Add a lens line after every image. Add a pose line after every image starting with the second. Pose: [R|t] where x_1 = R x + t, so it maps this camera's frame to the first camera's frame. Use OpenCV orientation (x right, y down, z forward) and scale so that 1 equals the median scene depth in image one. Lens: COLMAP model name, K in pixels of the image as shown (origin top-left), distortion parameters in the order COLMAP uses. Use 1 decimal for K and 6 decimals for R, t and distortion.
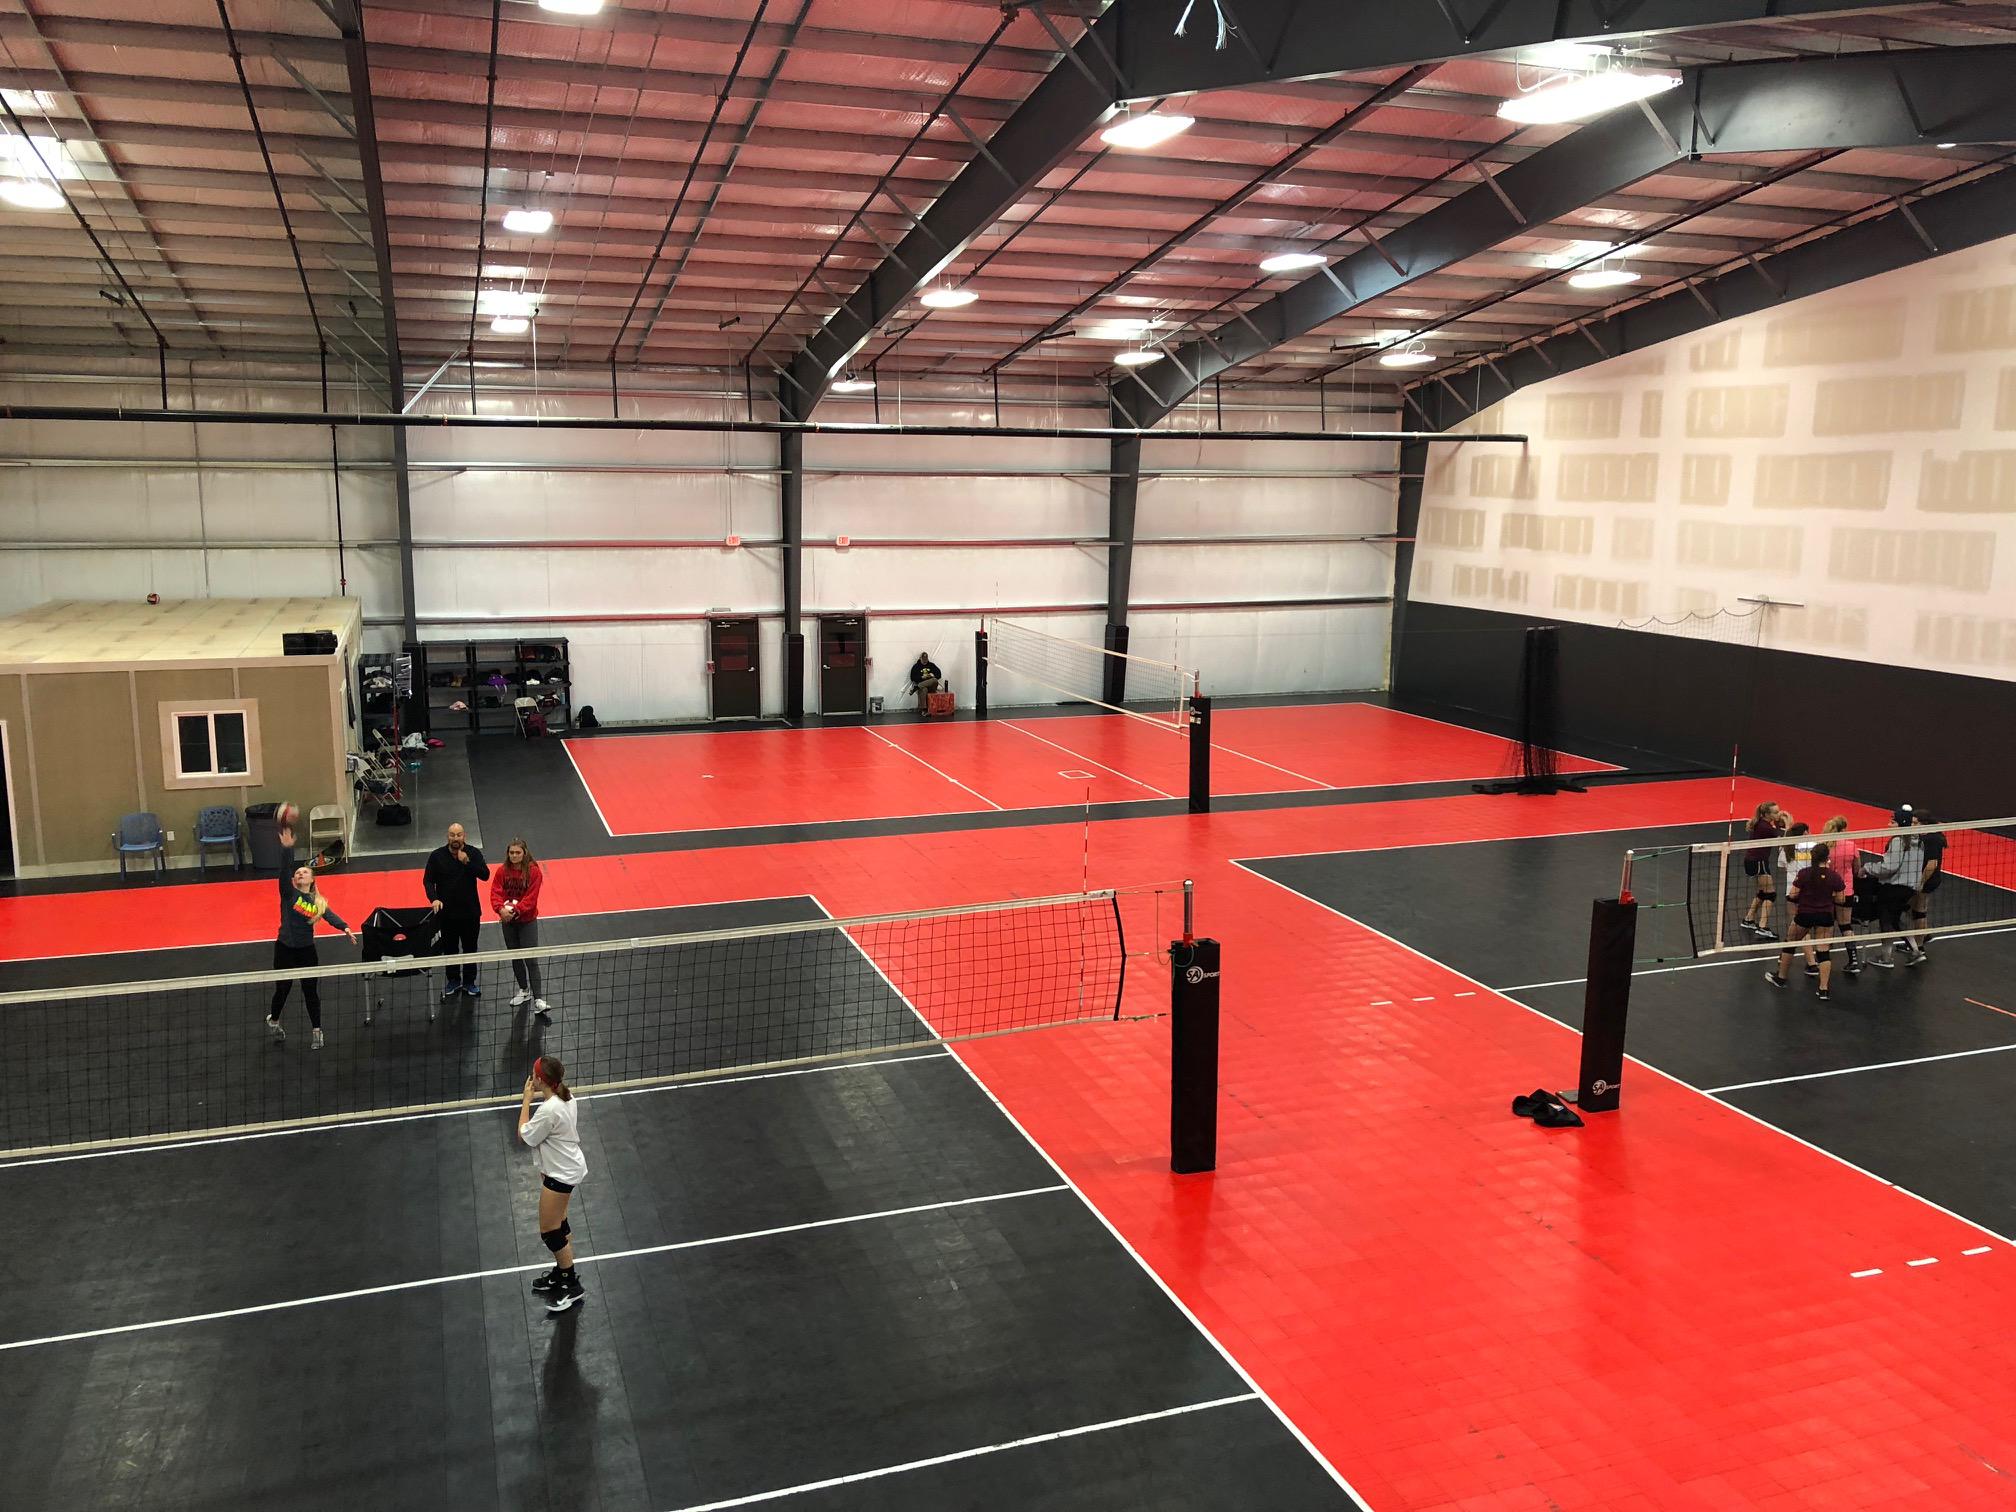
lens RADIAL K [[1646.4, 0, 1038.3], [0, 1646.4, 732.8], [0, 0, 1]] dist [0.029956, -0.023257]
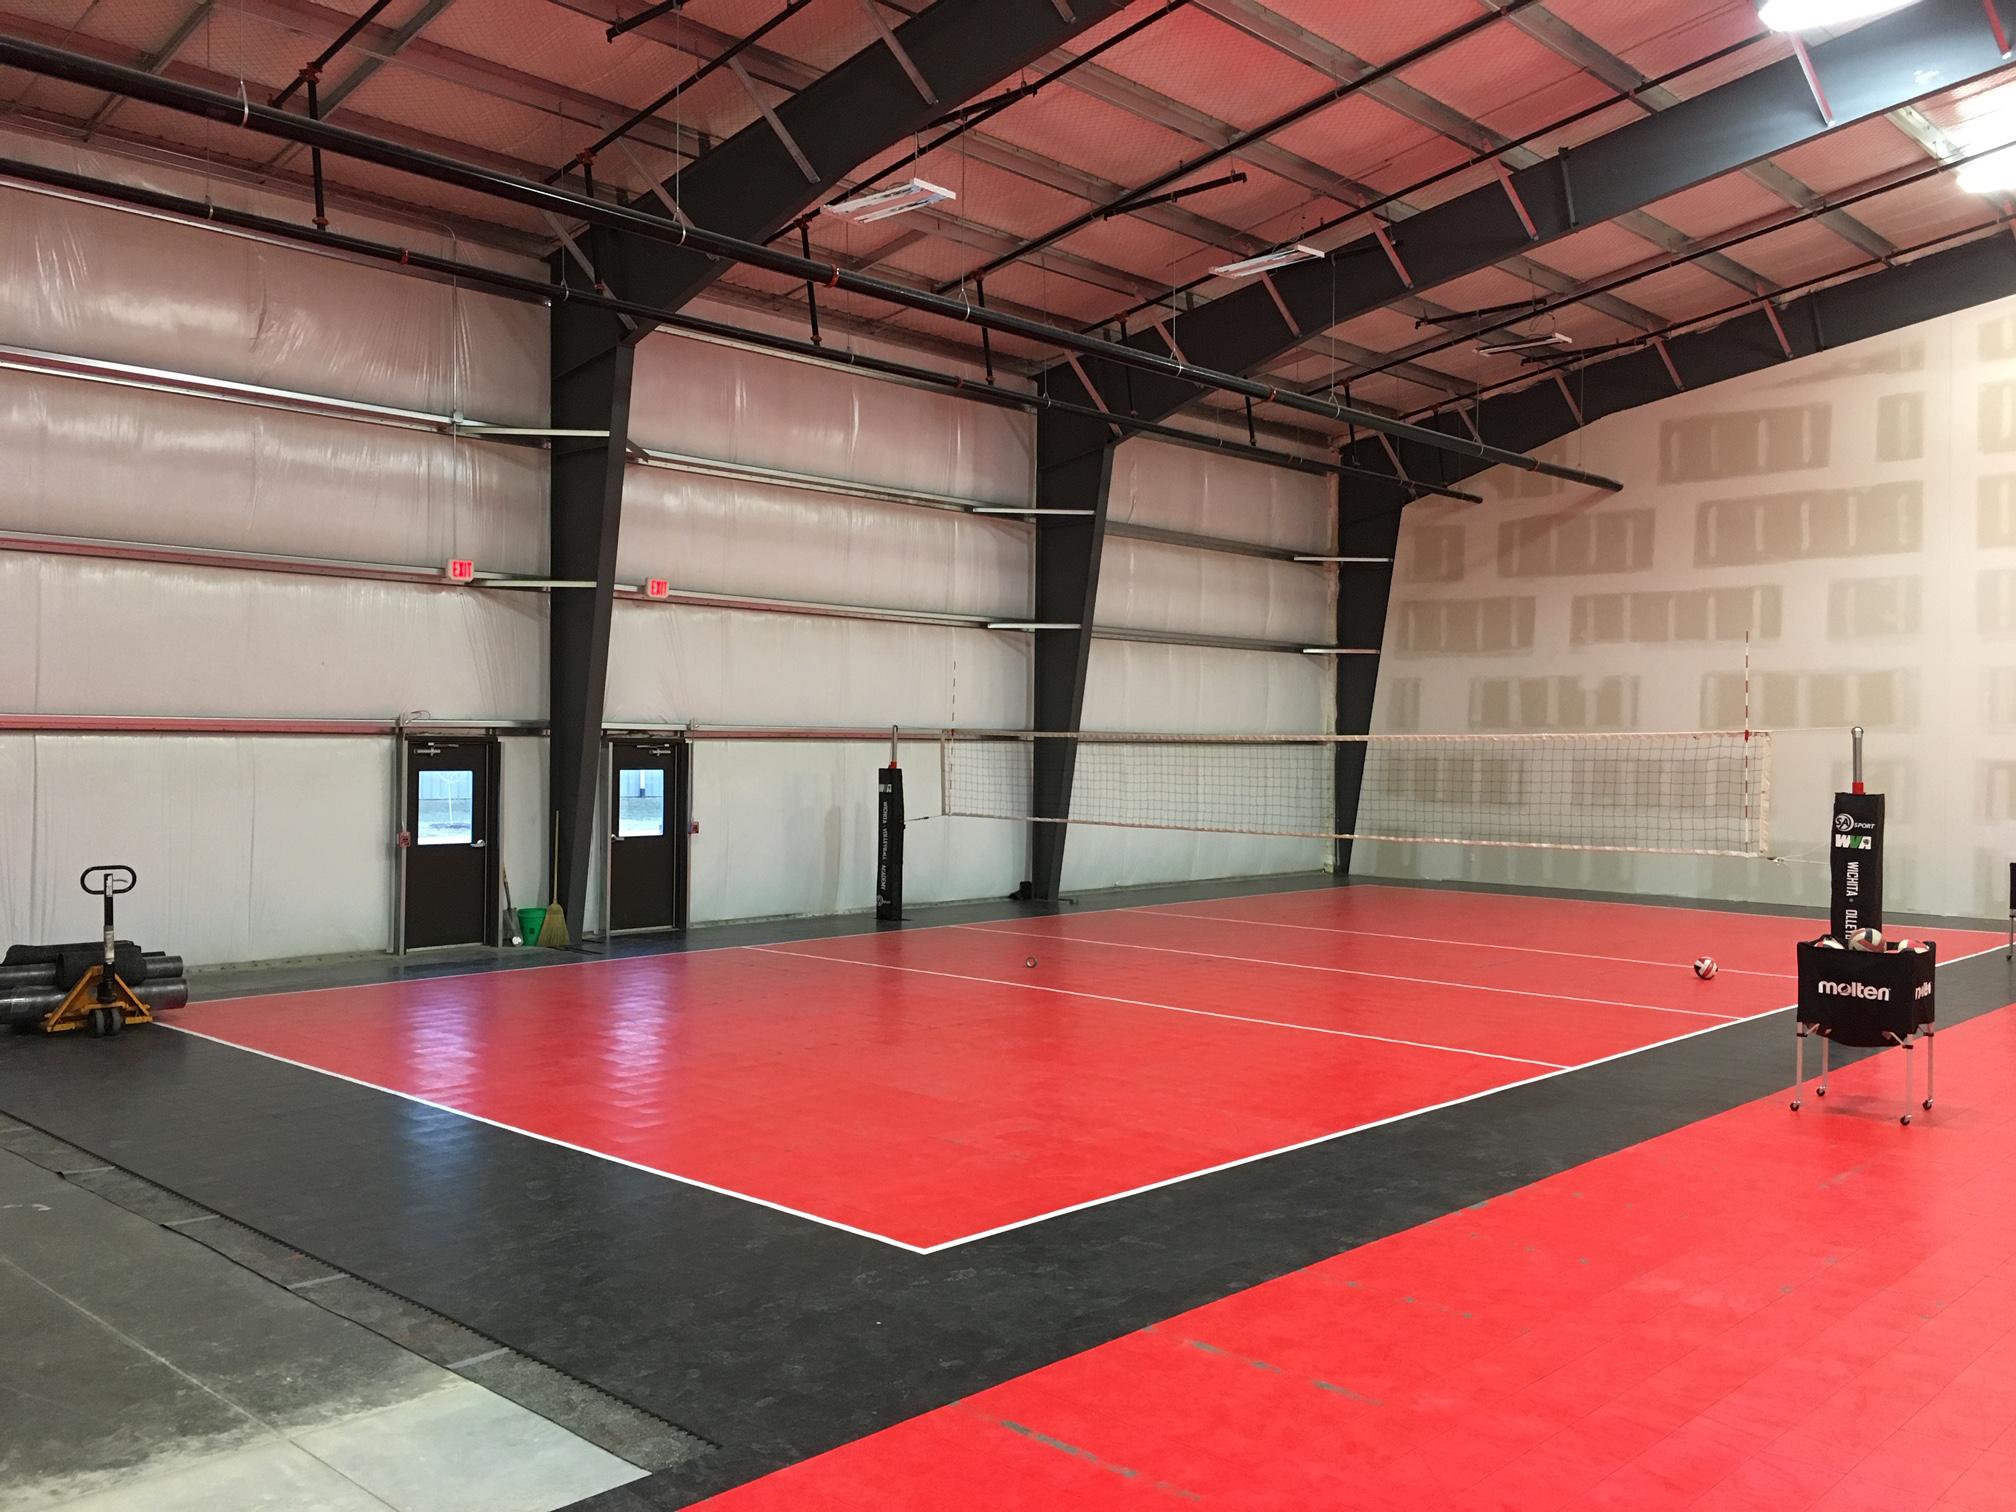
lens RADIAL K [[1701.8, 0, 1014.2], [0, 1701.8, 758.1], [0, 0, 1]] dist [0.045795, -0.029149]
pose [[0.897426, -0.002982, 0.441155, -0.249284], [0.067335, 0.989187, -0.130291, 0.012206], [-0.435996, 0.146631, 0.887922, 0.474948]]
